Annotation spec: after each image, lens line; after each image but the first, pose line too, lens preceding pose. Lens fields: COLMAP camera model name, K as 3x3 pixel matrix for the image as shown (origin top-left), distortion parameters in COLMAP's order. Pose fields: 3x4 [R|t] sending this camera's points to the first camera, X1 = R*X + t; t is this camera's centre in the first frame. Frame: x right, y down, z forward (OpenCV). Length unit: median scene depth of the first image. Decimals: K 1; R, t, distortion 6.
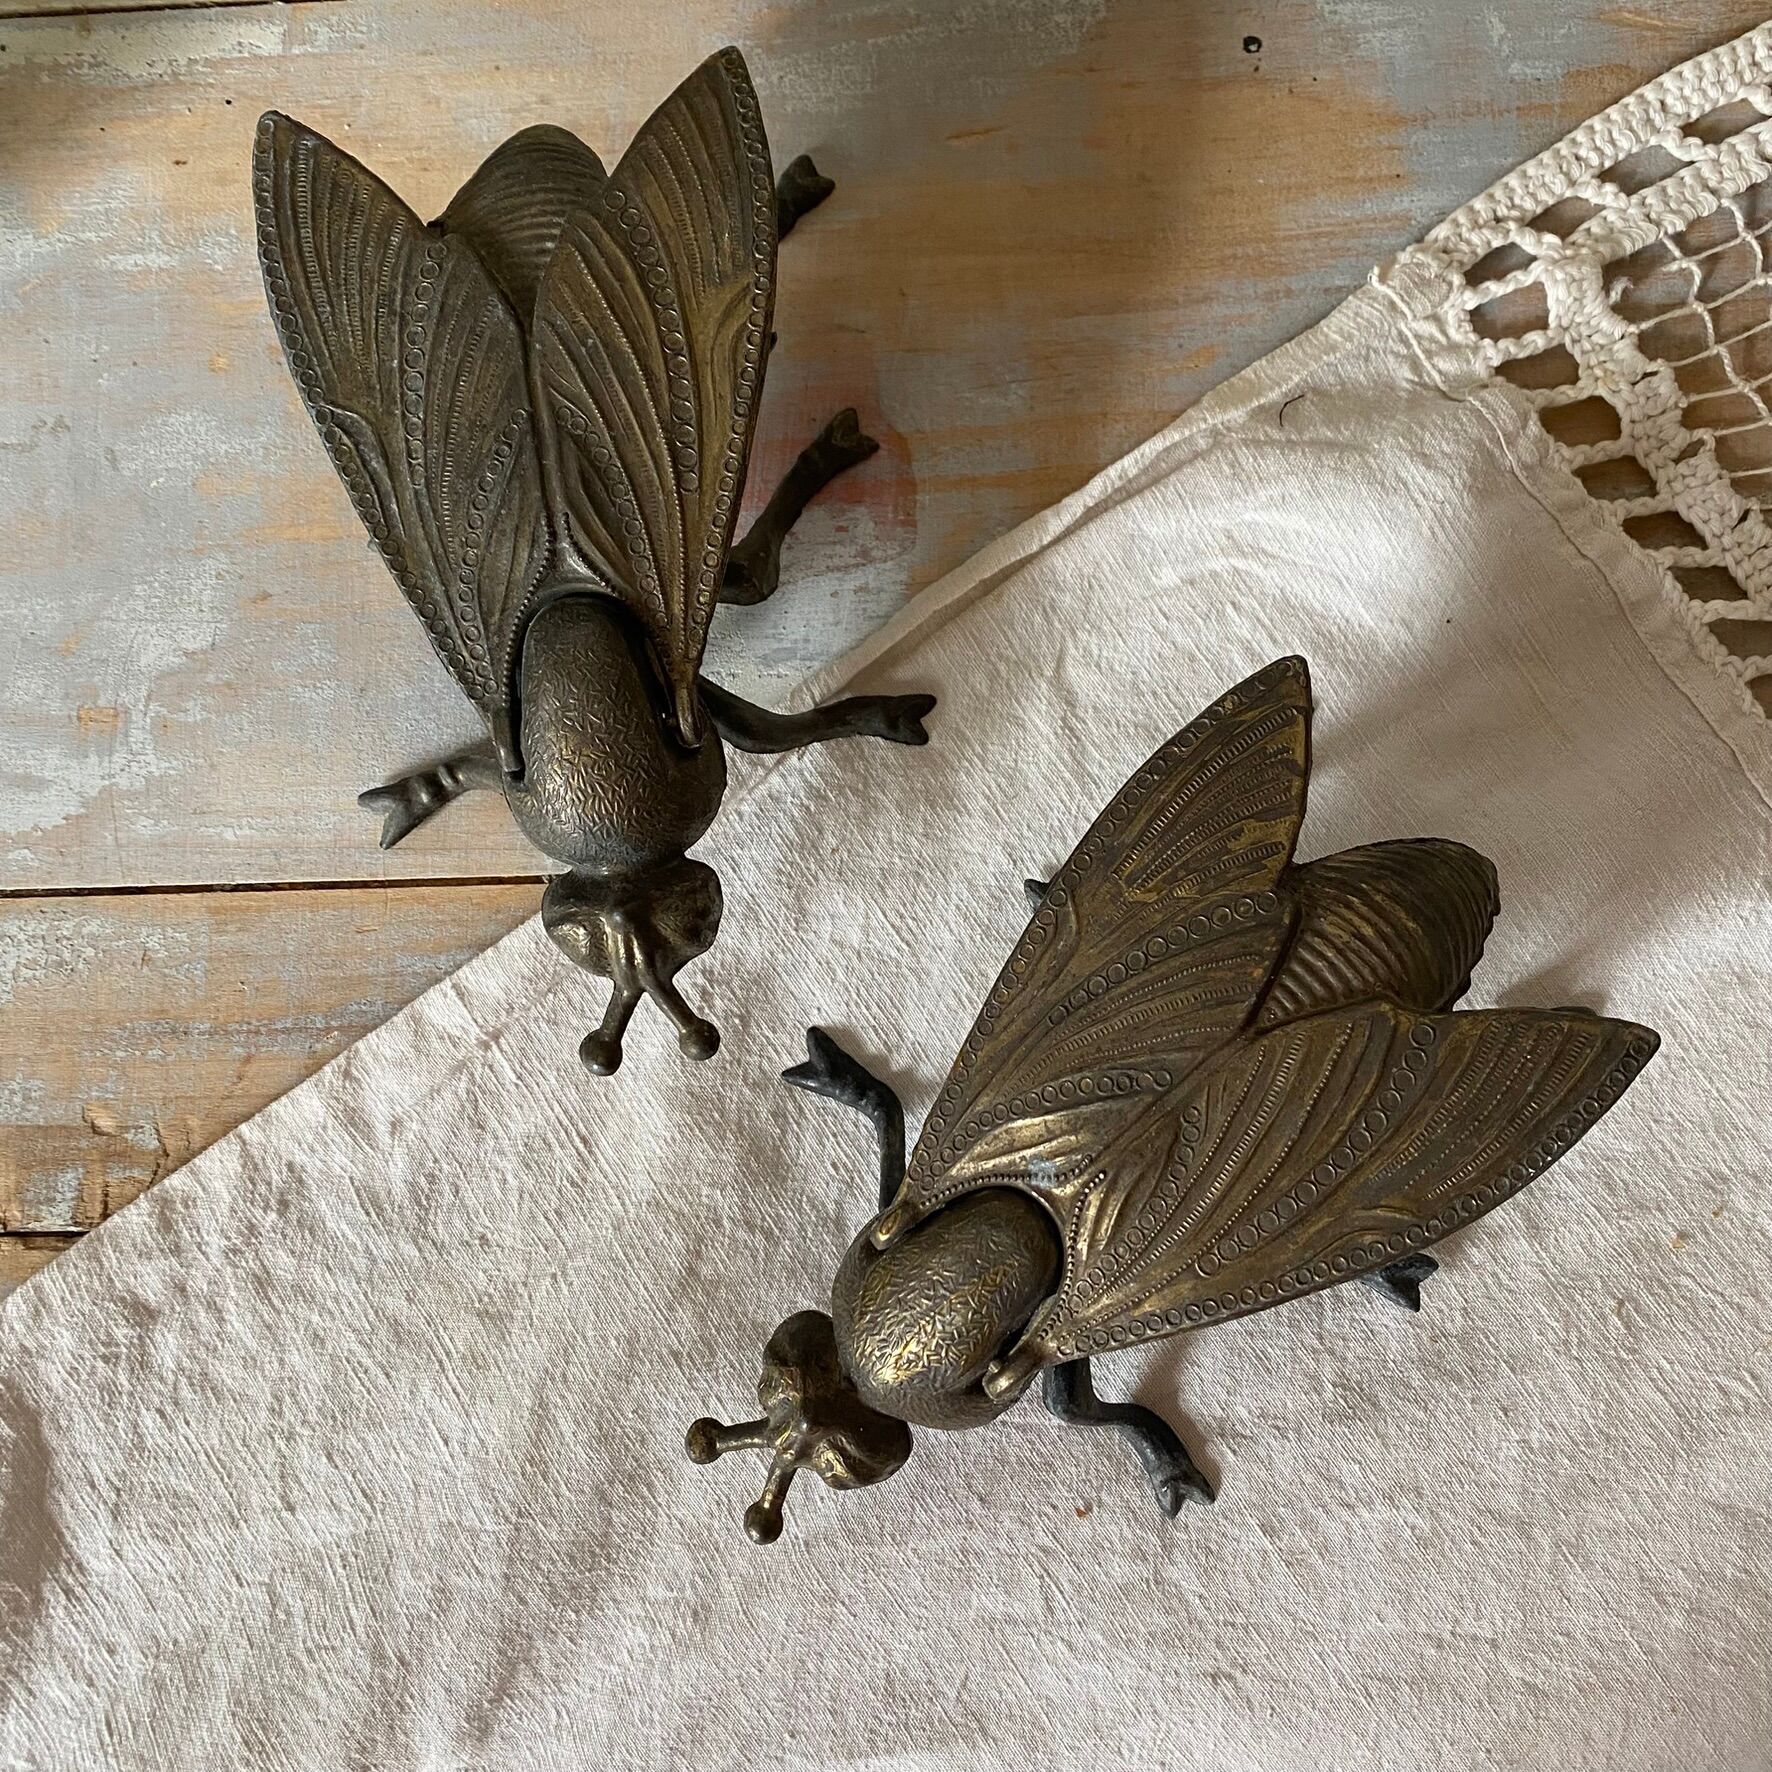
lens RADIAL K [[1860.1, 0, 909.6], [0, 1860.1, 892.9], [0, 0, 1]] dist [-0.014144, 0.000000]
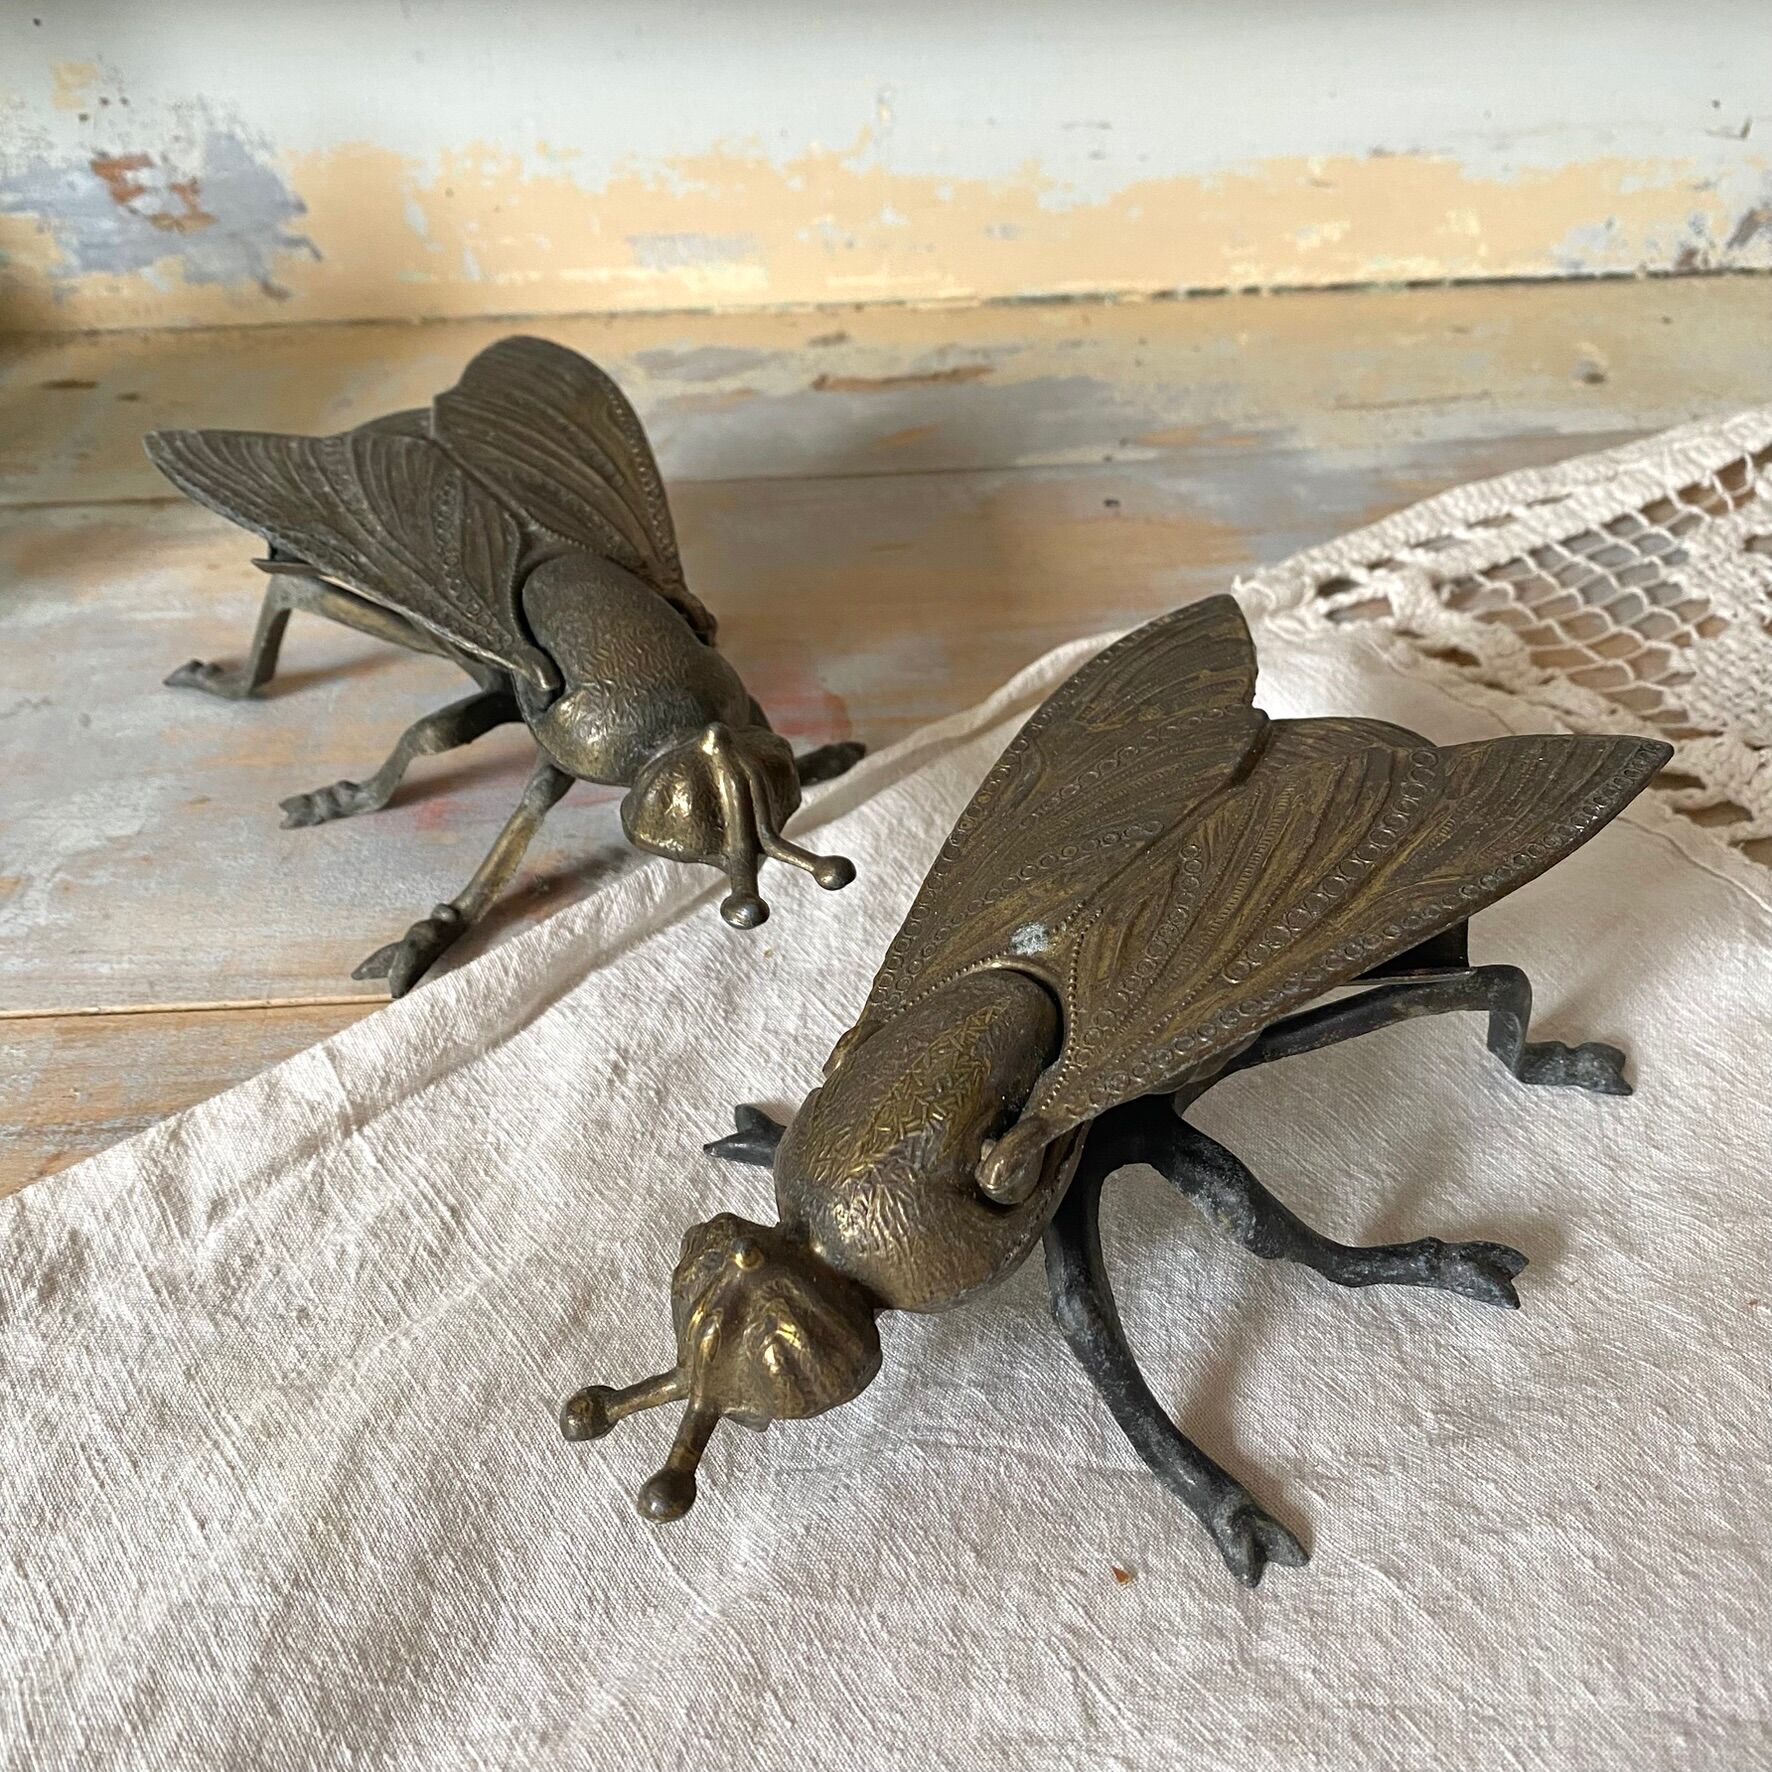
lens RADIAL K [[1859.4, 0, 887.6], [0, 1859.4, 810.9], [0, 0, 1]] dist [-0.024134, 0.000000]
pose [[0.998292, 0.013531, 0.056836, -0.037104], [0.032357, 0.681941, -0.730691, 0.637901], [-0.048646, 0.731282, 0.680338, 0.327217]]
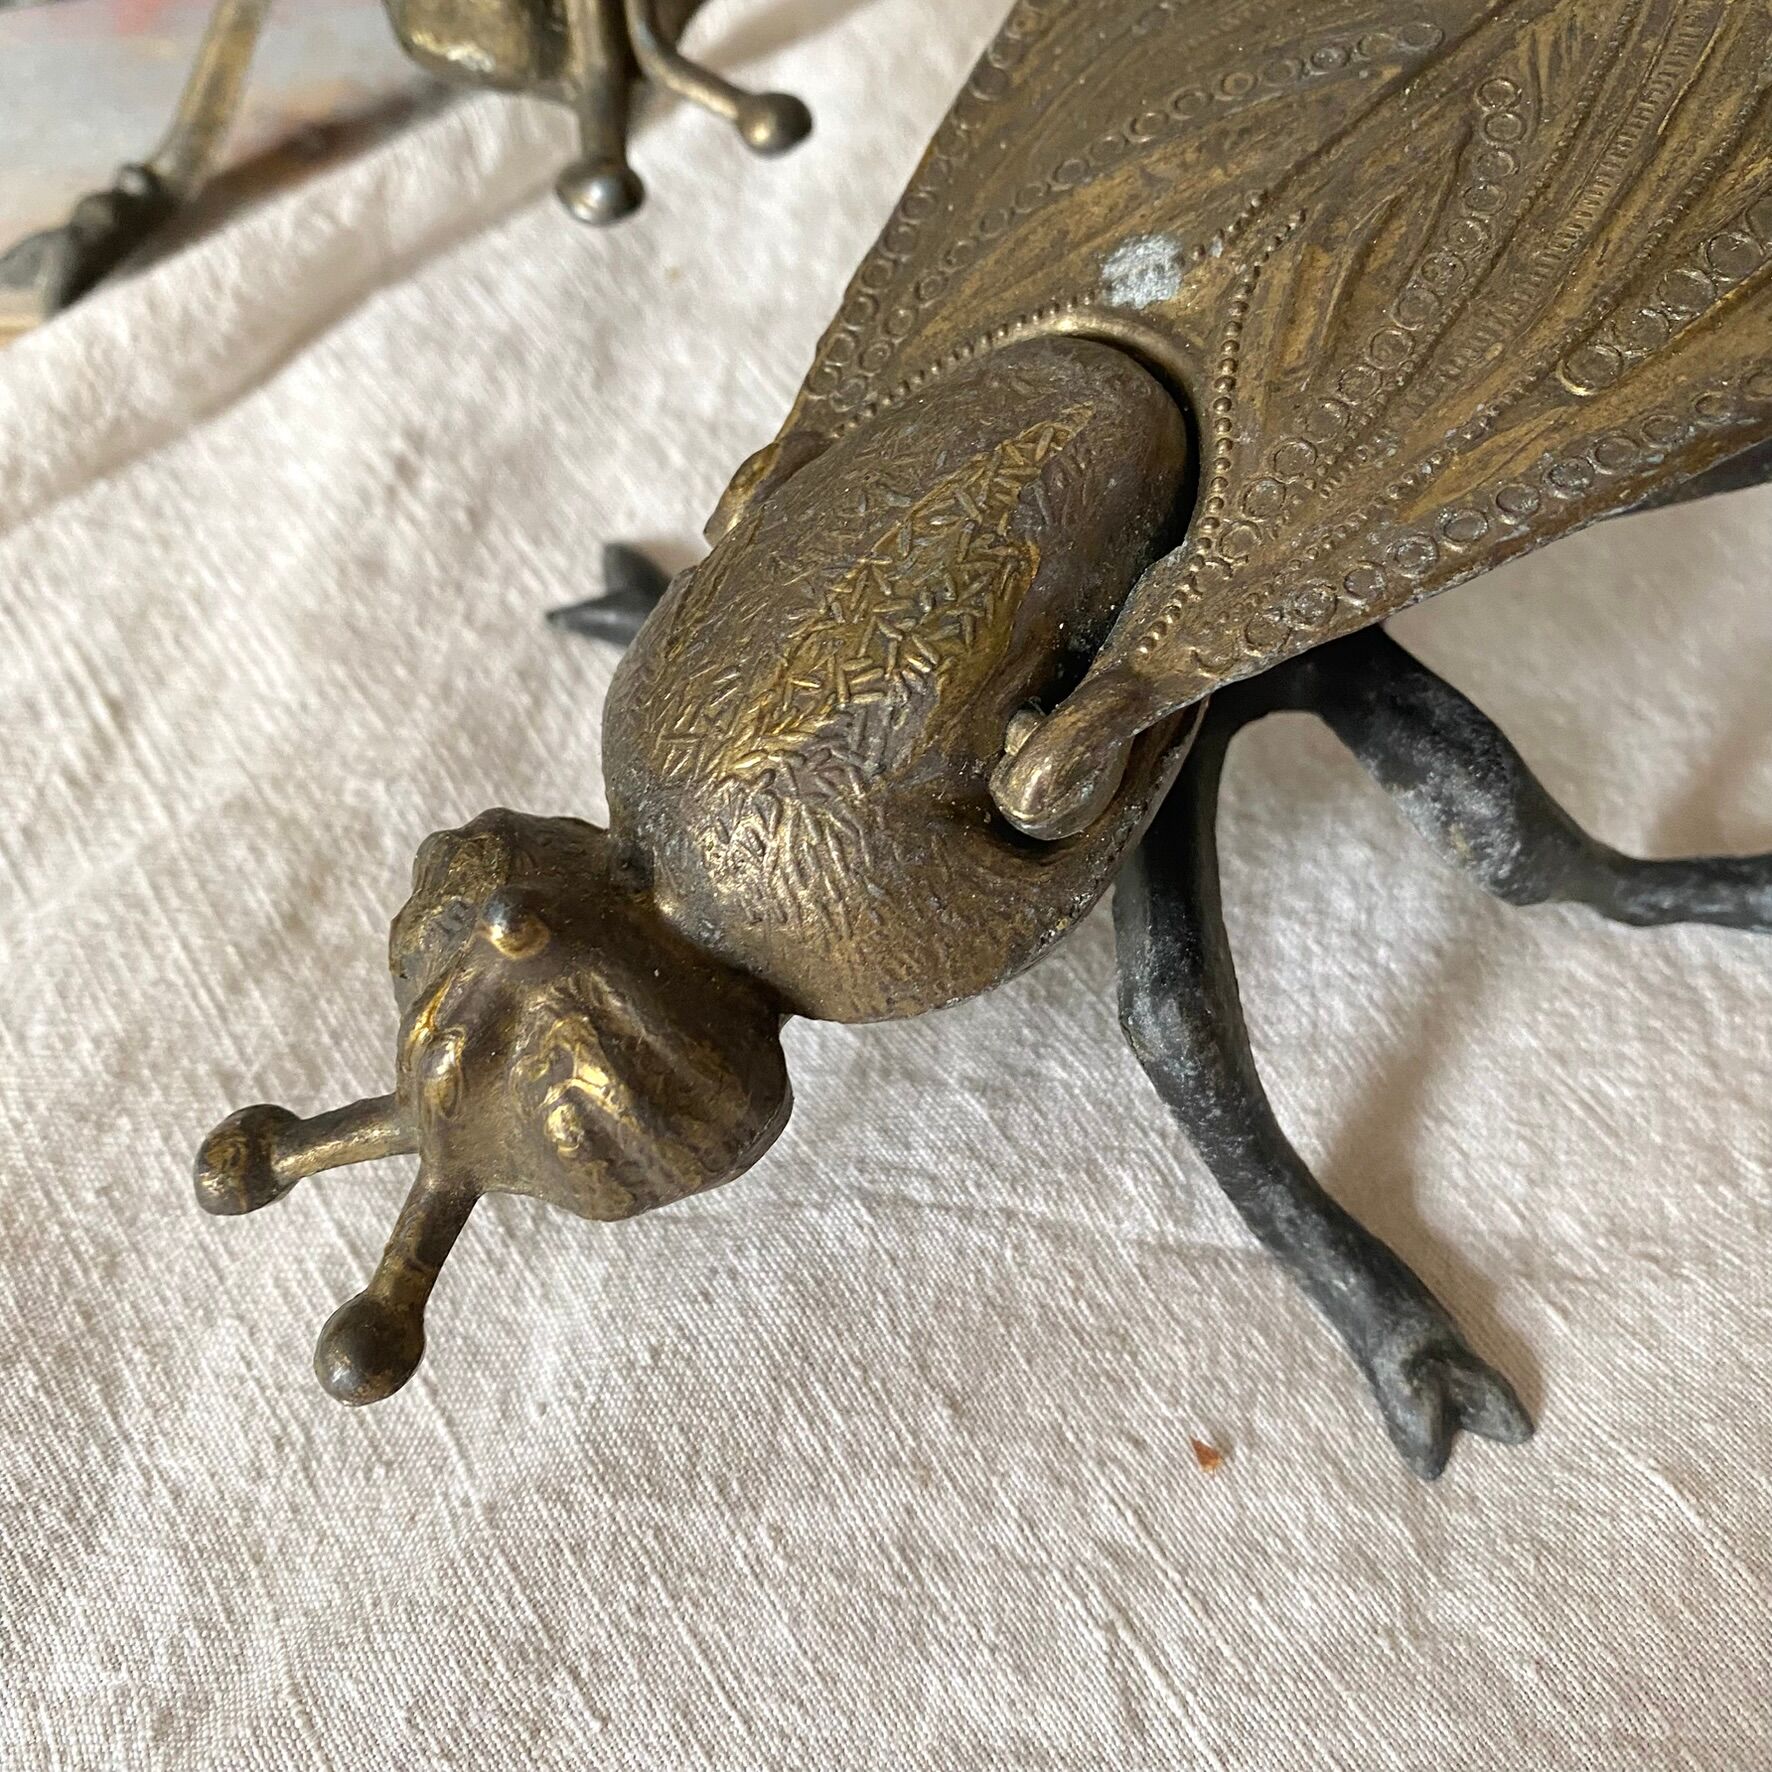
lens RADIAL K [[1860.1, 0, 891.9], [0, 1860.1, 877.7], [0, 0, 1]] dist [-0.014144, 0.000000]
pose [[0.998011, 0.037851, 0.050410, 0.001824], [-0.013645, 0.910423, -0.413453, 0.384926], [-0.061544, 0.411943, 0.909129, 0.594916]]
